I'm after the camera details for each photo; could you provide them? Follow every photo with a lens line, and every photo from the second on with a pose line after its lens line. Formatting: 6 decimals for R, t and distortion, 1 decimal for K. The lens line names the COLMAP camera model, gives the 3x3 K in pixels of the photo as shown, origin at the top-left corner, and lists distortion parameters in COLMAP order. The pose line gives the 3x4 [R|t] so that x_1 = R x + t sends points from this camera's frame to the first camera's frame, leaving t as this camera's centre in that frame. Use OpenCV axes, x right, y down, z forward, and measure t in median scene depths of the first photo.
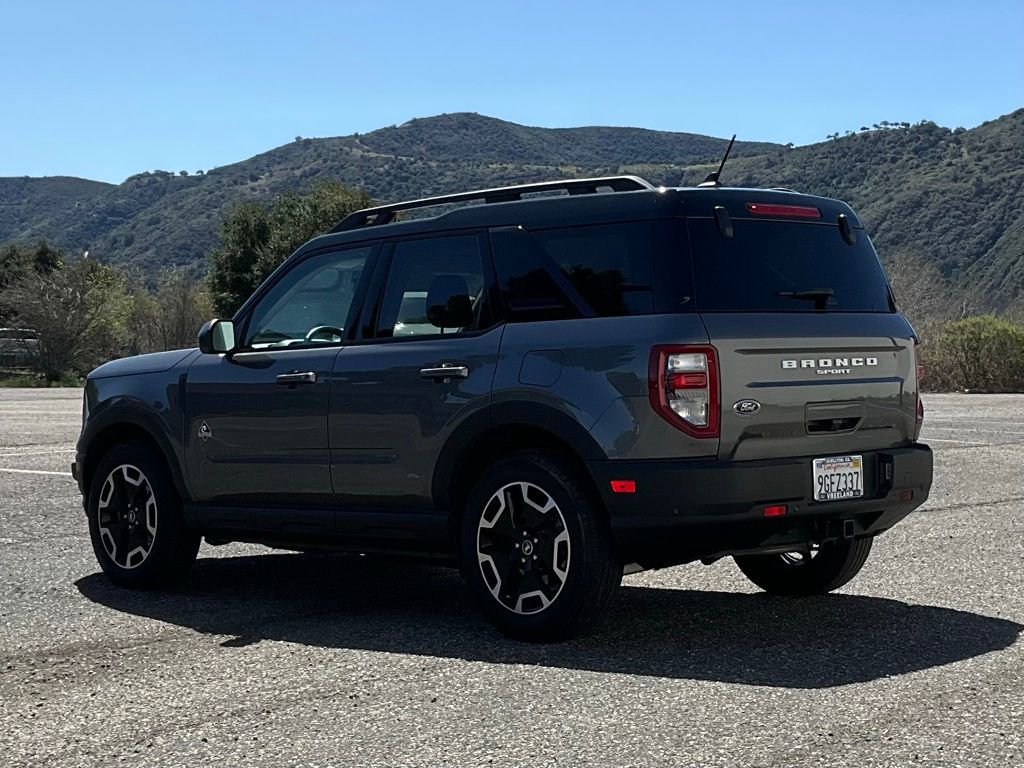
lens RADIAL K [[1831.0, 0, 506.6], [0, 1831.0, 386.3], [0, 0, 1]] dist [0.072835, 0.000000]
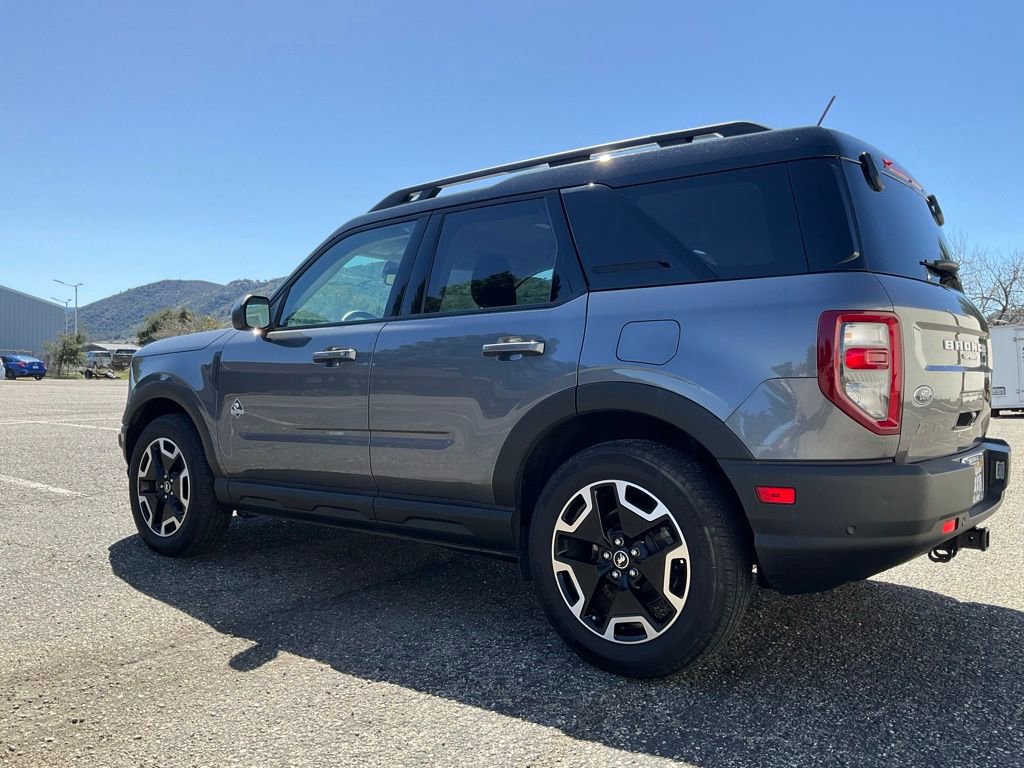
lens RADIAL K [[851.4, 0, 495.9], [0, 851.4, 388.8], [0, 0, 1]] dist [0.086915, -0.131584]
pose [[0.994748, 0.022959, 0.099745, -0.083519], [-0.023169, 0.999731, 0.000948, 0.011836], [-0.099697, -0.003254, 0.995013, 0.612736]]
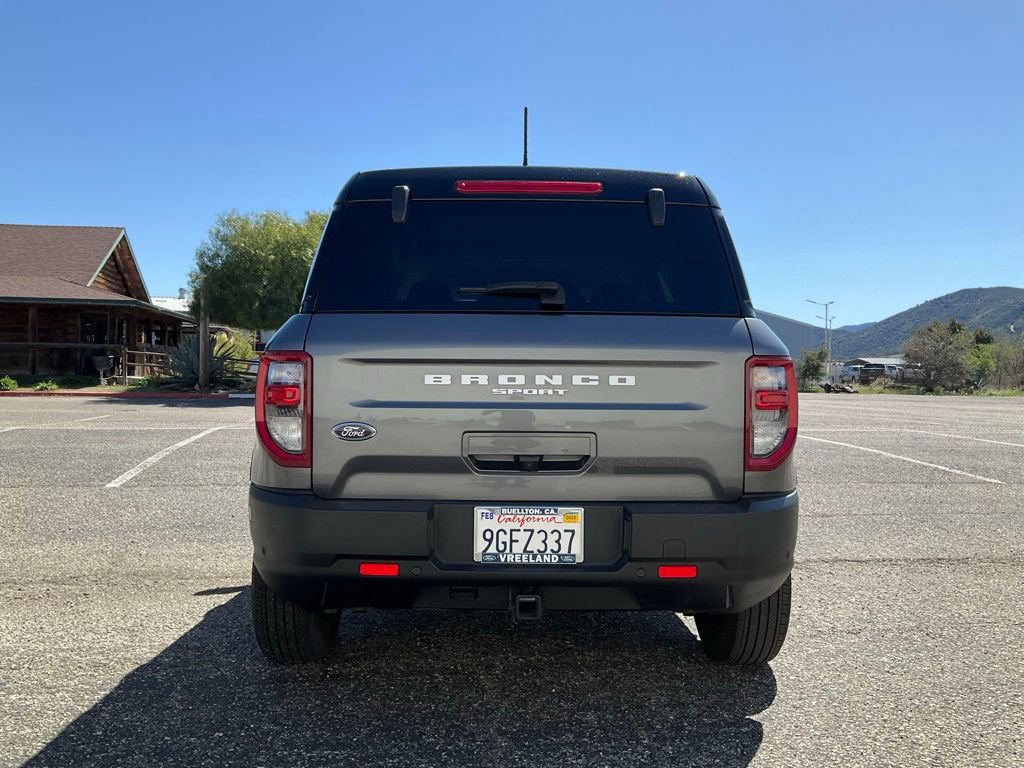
lens RADIAL K [[831.3, 0, 501.3], [0, 831.3, 379.0], [0, 0, 1]] dist [0.099610, -0.001591]
pose [[0.720467, 0.024249, -0.693065, 0.401345], [-0.033492, 0.999439, 0.000153, -0.012754], [0.692680, 0.023102, 0.720875, 0.739470]]
